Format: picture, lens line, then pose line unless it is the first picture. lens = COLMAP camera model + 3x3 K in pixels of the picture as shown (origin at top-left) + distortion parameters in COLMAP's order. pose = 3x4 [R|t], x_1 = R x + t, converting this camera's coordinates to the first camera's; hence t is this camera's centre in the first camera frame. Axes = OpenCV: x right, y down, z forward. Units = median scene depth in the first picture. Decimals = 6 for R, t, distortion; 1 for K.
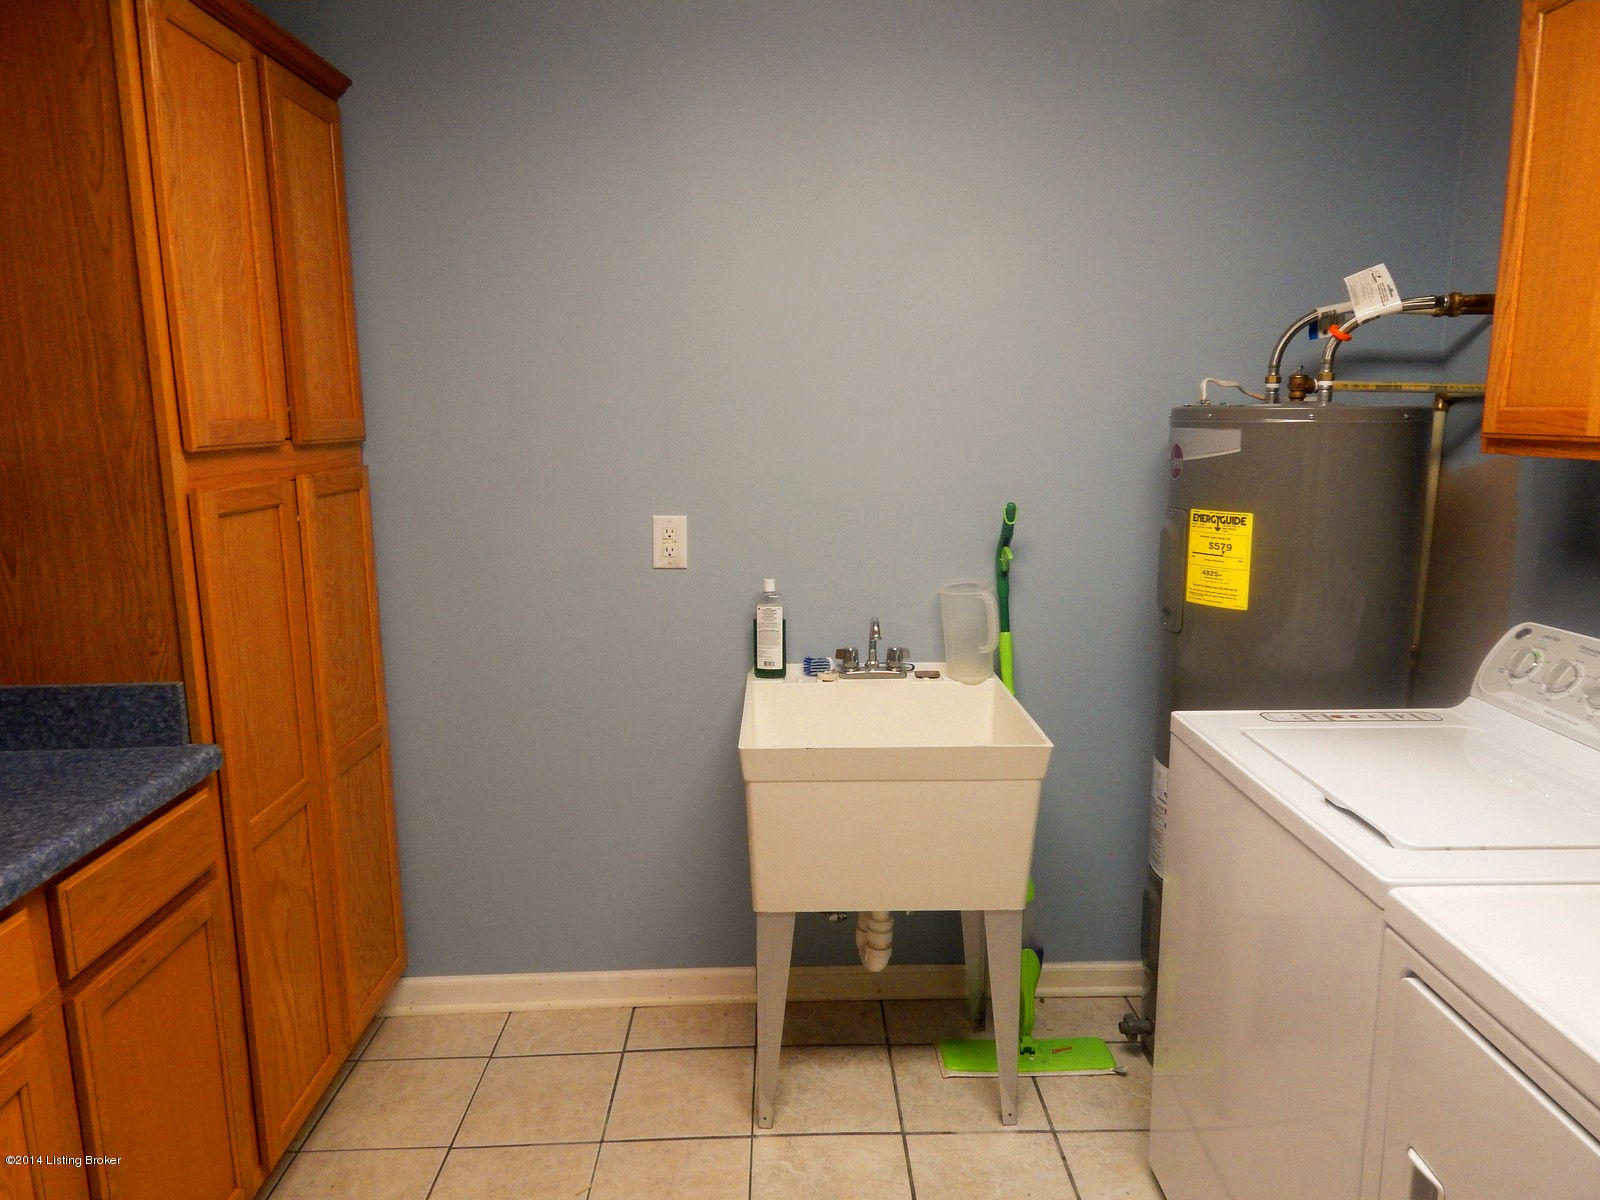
lens RADIAL K [[1059.3, 0, 801.5], [0, 1059.3, 590.0], [0, 0, 1]] dist [0.003790, -0.004599]
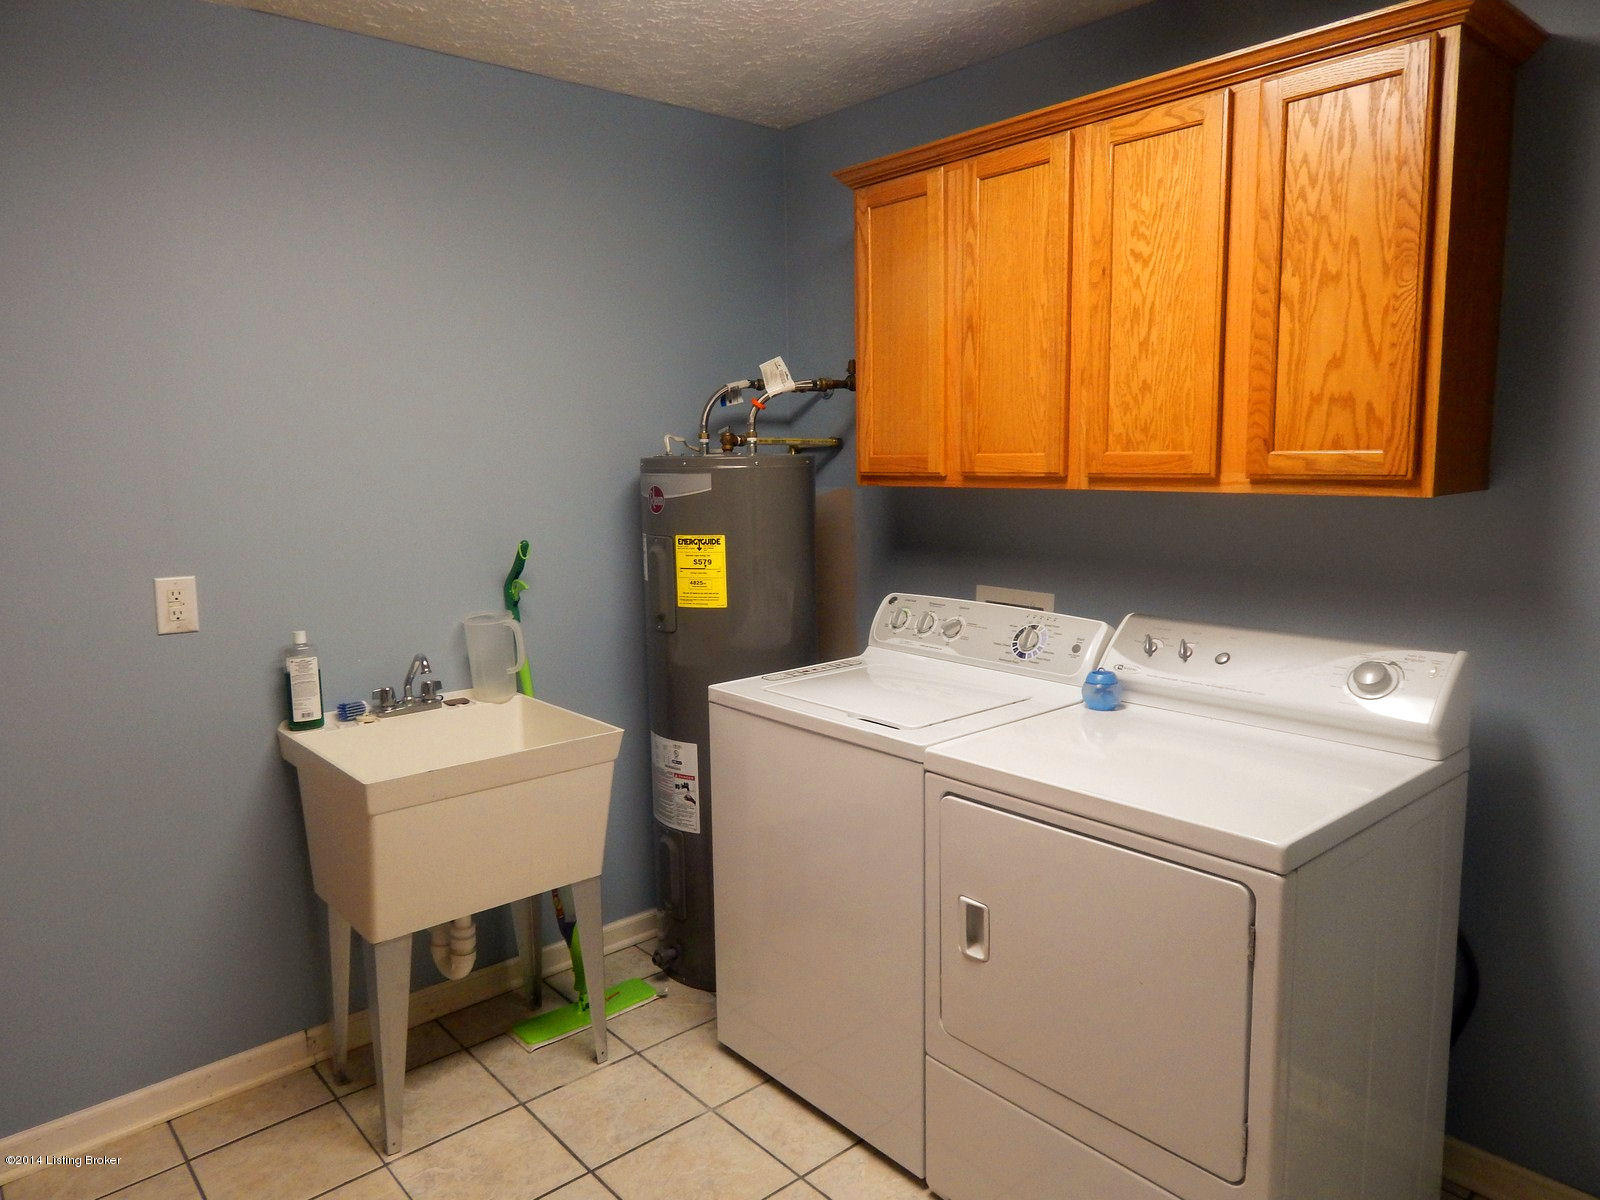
lens RADIAL K [[1054.2, 0, 800.0], [0, 1054.2, 600.0], [0, 0, 1]] dist [0.002379, -0.011666]
pose [[0.763534, -0.095741, 0.638630, -0.343064], [0.118912, 0.992882, 0.006681, 0.011445], [-0.634724, 0.070840, 0.769485, -0.082256]]
